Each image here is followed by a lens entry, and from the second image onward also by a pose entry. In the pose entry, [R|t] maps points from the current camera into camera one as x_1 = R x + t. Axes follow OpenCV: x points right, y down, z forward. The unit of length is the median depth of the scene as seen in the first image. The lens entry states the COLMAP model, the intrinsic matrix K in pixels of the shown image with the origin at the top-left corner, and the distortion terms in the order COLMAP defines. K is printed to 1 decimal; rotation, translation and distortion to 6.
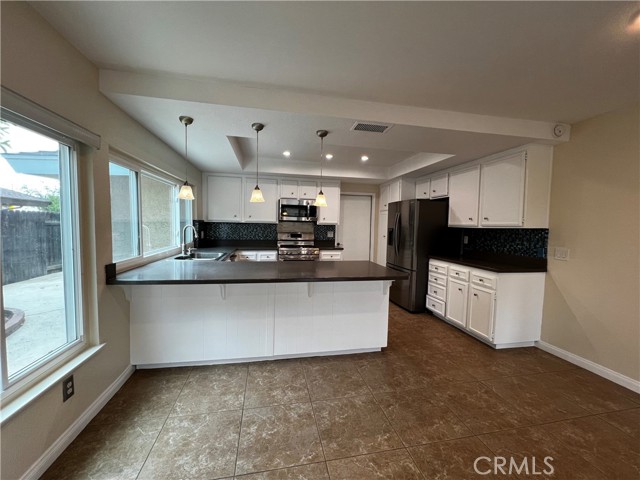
lens RADIAL K [[255.1, 0, 318.1], [0, 255.1, 239.2], [0, 0, 1]] dist [-0.004086, 0.000537]
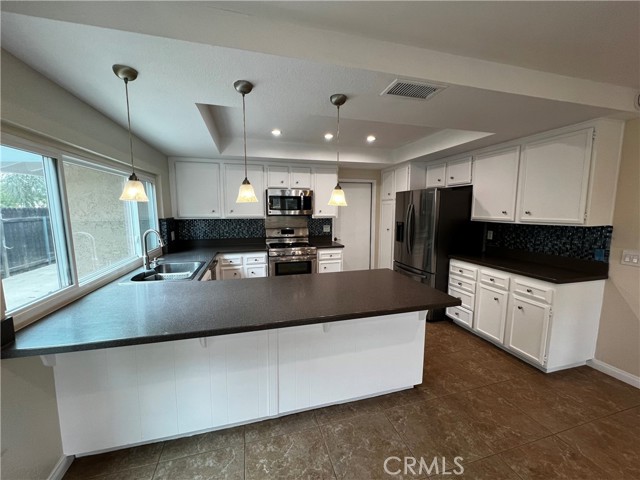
lens RADIAL K [[255.1, 0, 318.1], [0, 255.1, 239.2], [0, 0, 1]] dist [-0.004086, 0.000537]
pose [[0.996866, -0.030062, 0.073175, -0.077327], [0.025479, 0.997702, 0.062779, -0.064871], [-0.074894, -0.060718, 0.995341, 0.229476]]
